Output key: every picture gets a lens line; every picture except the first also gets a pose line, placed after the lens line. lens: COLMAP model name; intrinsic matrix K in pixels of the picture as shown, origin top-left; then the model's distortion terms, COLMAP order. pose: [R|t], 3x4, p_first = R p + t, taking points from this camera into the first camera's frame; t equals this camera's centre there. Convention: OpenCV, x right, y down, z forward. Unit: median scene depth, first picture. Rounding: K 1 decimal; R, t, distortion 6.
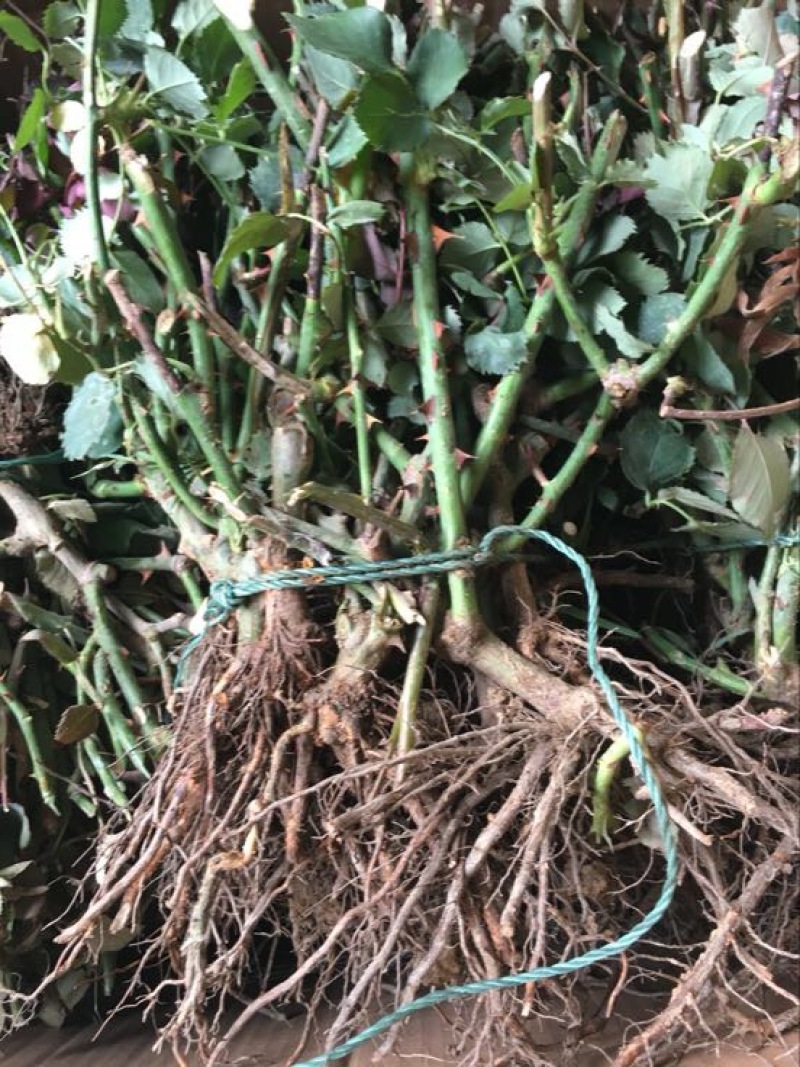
lens RADIAL K [[919.5, 0, 400.0], [0, 919.5, 533.5], [0, 0, 1]] dist [0.097092, -0.191063]
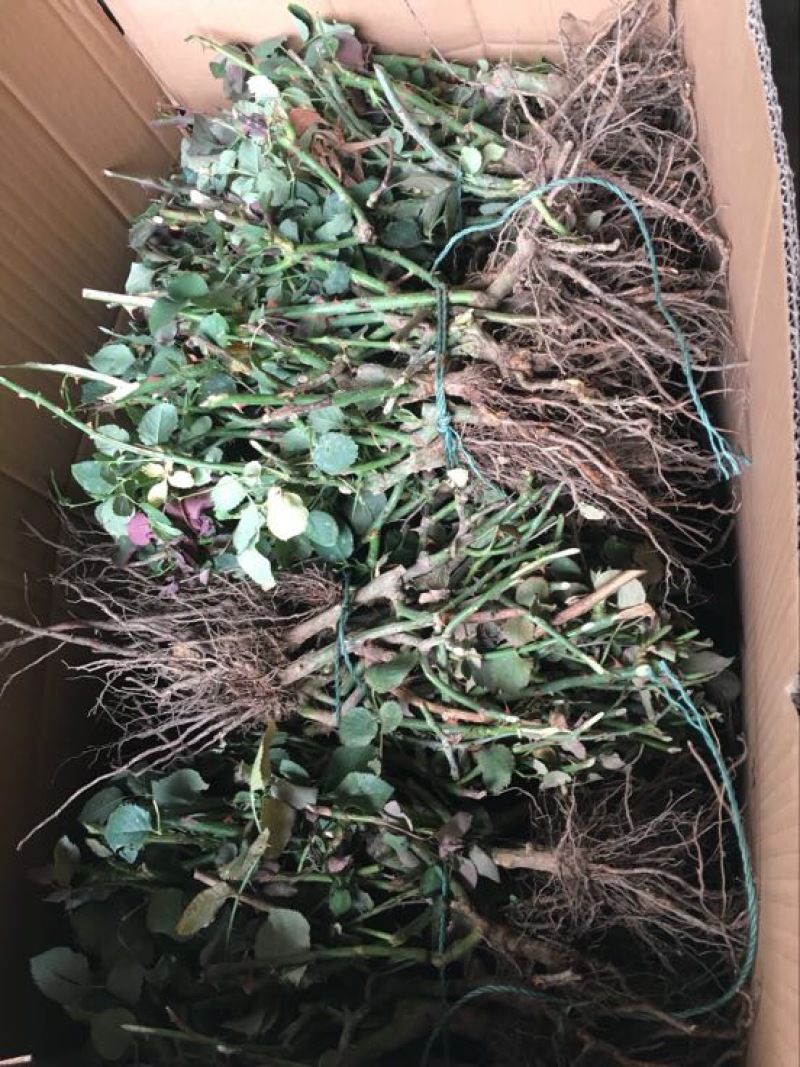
lens RADIAL K [[919.5, 0, 400.0], [0, 919.5, 533.5], [0, 0, 1]] dist [0.097092, -0.191063]
pose [[0.155774, -0.936388, 0.314504, -0.976216], [0.986273, 0.129788, -0.102079, 0.193679], [0.054767, 0.326088, 0.943752, -0.624606]]
